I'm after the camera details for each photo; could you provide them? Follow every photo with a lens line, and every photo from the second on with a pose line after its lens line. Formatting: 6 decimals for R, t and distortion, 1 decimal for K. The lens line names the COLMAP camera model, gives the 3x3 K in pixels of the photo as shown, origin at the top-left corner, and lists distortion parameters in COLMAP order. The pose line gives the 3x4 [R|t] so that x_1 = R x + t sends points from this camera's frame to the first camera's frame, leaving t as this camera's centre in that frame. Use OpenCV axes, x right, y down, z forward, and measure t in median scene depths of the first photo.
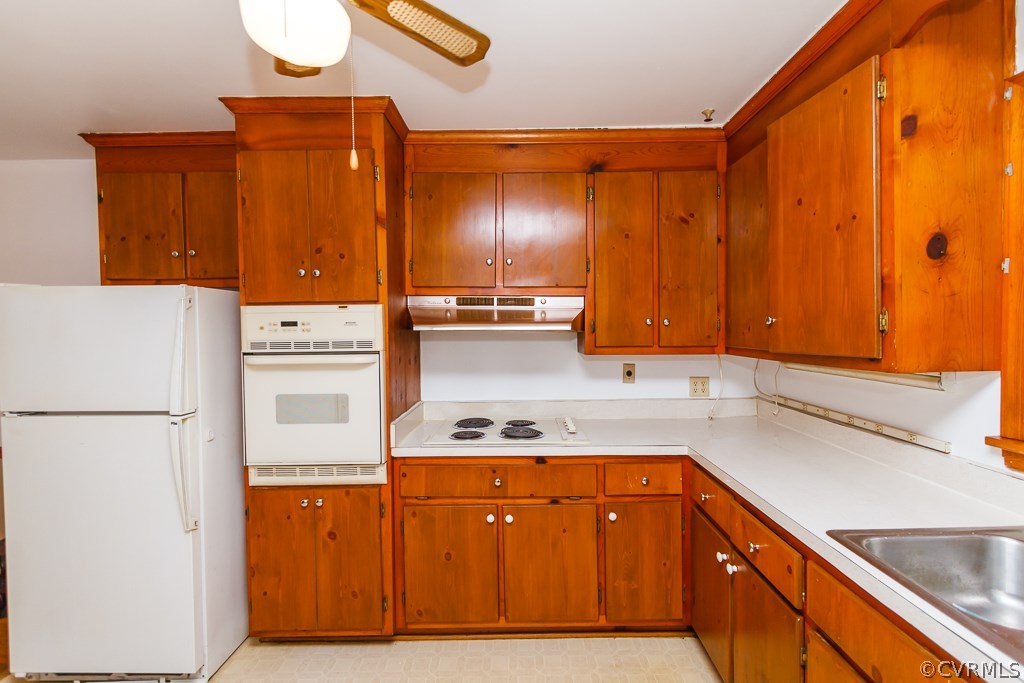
lens RADIAL K [[470.6, 0, 518.0], [0, 470.6, 340.5], [0, 0, 1]] dist [0.013760, -0.011277]
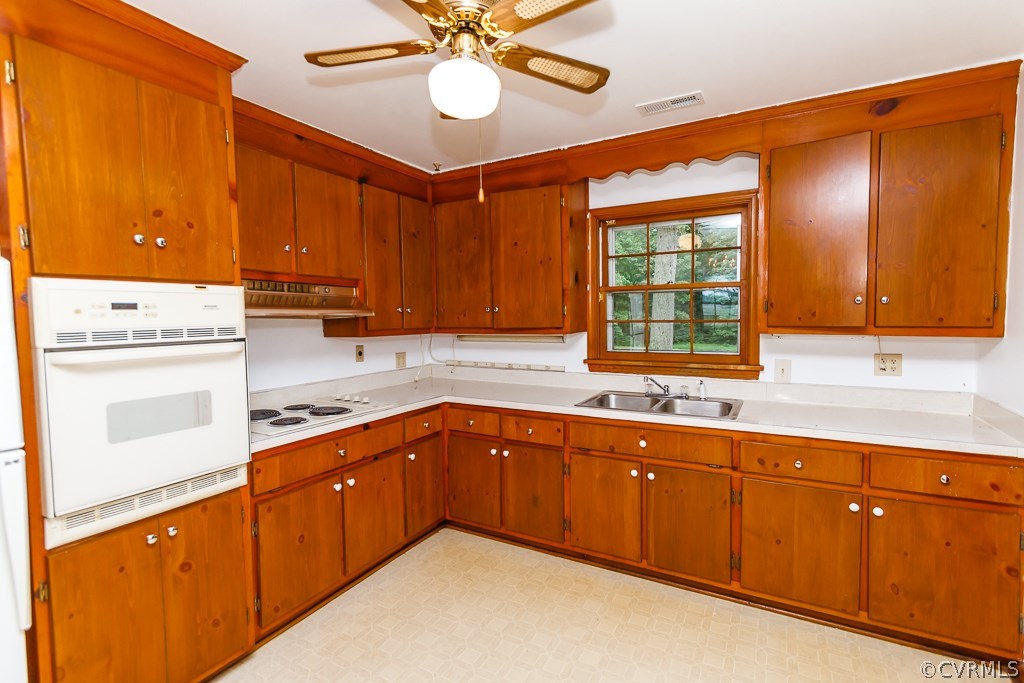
lens RADIAL K [[470.6, 0, 518.0], [0, 470.6, 340.5], [0, 0, 1]] dist [0.013760, -0.011277]
pose [[0.486343, -0.044952, 0.872611, -0.825070], [0.032571, 0.998914, 0.033305, 0.013814], [-0.873161, 0.012224, 0.487279, 0.098318]]
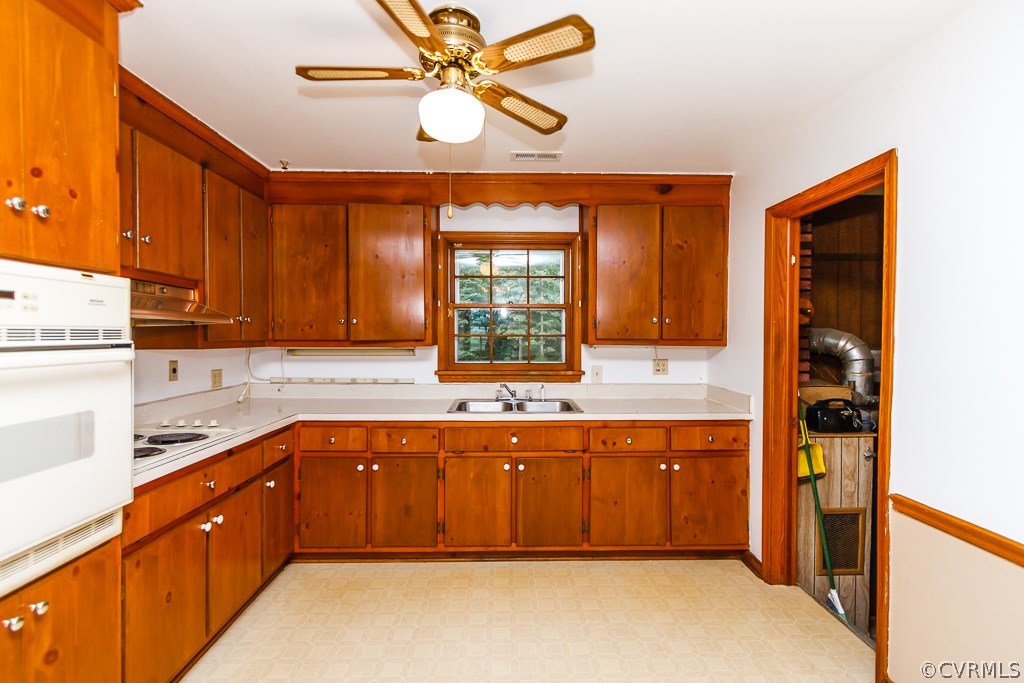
lens RADIAL K [[469.3, 0, 515.0], [0, 469.3, 340.0], [0, 0, 1]] dist [0.000743, -0.000990]
pose [[-0.019290, -0.002889, 0.999810, -1.010908], [0.025994, 0.999656, 0.003390, 0.029453], [-0.999476, 0.026055, -0.019208, 0.427894]]
